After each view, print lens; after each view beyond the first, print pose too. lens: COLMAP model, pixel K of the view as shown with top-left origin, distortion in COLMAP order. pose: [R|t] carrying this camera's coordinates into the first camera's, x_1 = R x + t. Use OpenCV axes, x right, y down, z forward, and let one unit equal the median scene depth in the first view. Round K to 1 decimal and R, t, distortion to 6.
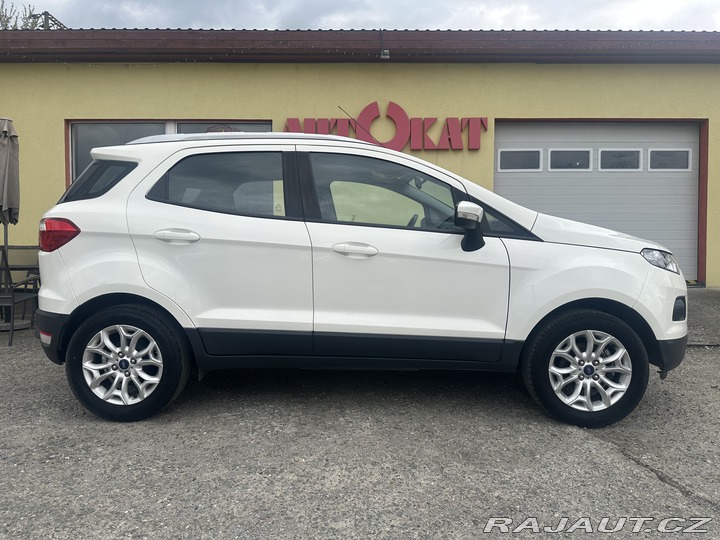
lens RADIAL K [[514.2, 0, 360.0], [0, 514.2, 270.0], [0, 0, 1]] dist [0.032961, -0.046061]
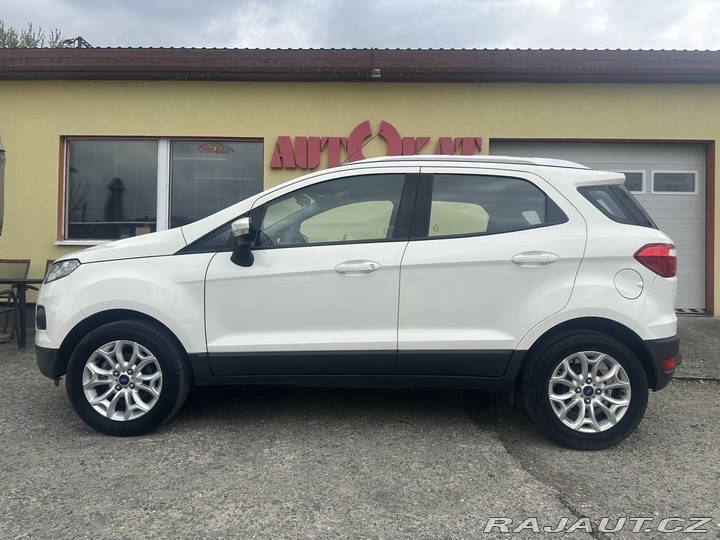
lens RADIAL K [[514.6, 0, 364.1], [0, 514.6, 267.8], [0, 0, 1]] dist [0.027929, -0.040170]
pose [[0.998915, 0.018671, -0.042670, 0.128524], [-0.020614, 0.998749, -0.045553, 0.001189], [0.041766, 0.046383, 0.998050, 0.049162]]
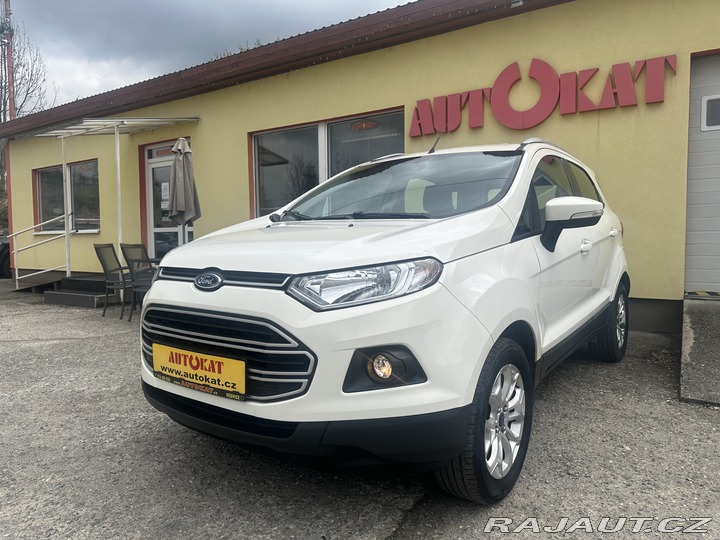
lens RADIAL K [[514.2, 0, 360.0], [0, 514.2, 270.0], [0, 0, 1]] dist [0.032961, -0.046061]
pose [[0.824504, 0.027282, -0.565198, 0.539164], [-0.015448, 0.999550, 0.025713, -0.029890], [0.565645, -0.012469, 0.824555, 0.333450]]
